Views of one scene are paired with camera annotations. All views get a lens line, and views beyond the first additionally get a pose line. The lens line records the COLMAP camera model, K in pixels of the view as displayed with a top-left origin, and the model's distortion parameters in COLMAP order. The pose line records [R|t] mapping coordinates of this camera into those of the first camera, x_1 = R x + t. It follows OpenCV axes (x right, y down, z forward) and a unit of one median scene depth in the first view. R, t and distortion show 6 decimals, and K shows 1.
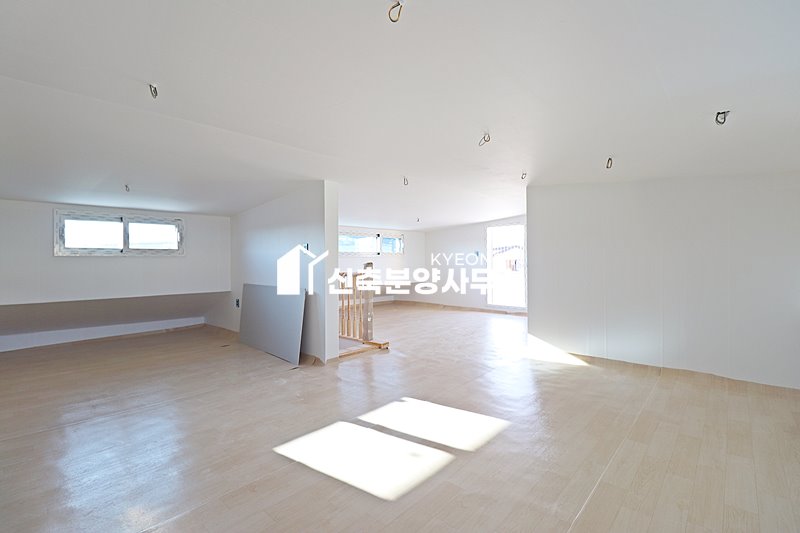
lens RADIAL K [[373.0, 0, 401.6], [0, 373.0, 258.6], [0, 0, 1]] dist [0.001216, -0.013849]
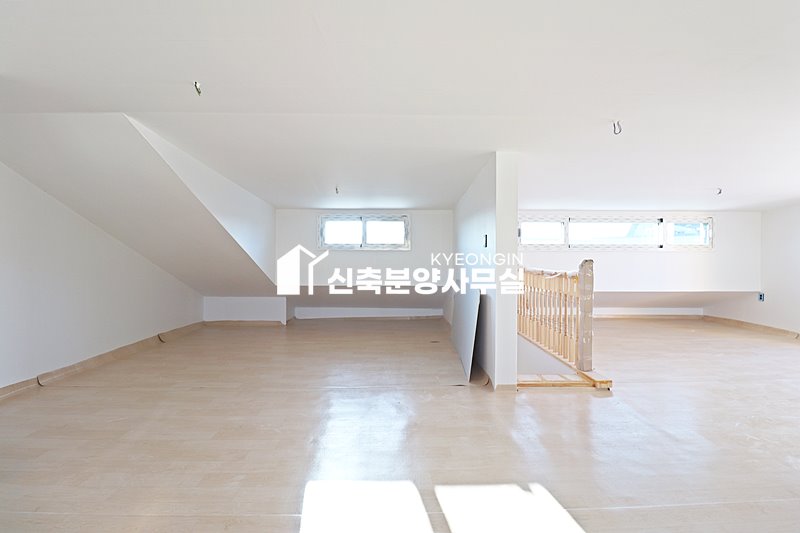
lens RADIAL K [[373.0, 0, 401.6], [0, 373.0, 258.6], [0, 0, 1]] dist [0.001216, -0.013849]
pose [[0.683162, 0.016929, -0.730071, 0.188859], [-0.004470, 0.999809, 0.019002, -0.002838], [0.730253, -0.009718, 0.683107, 0.280765]]
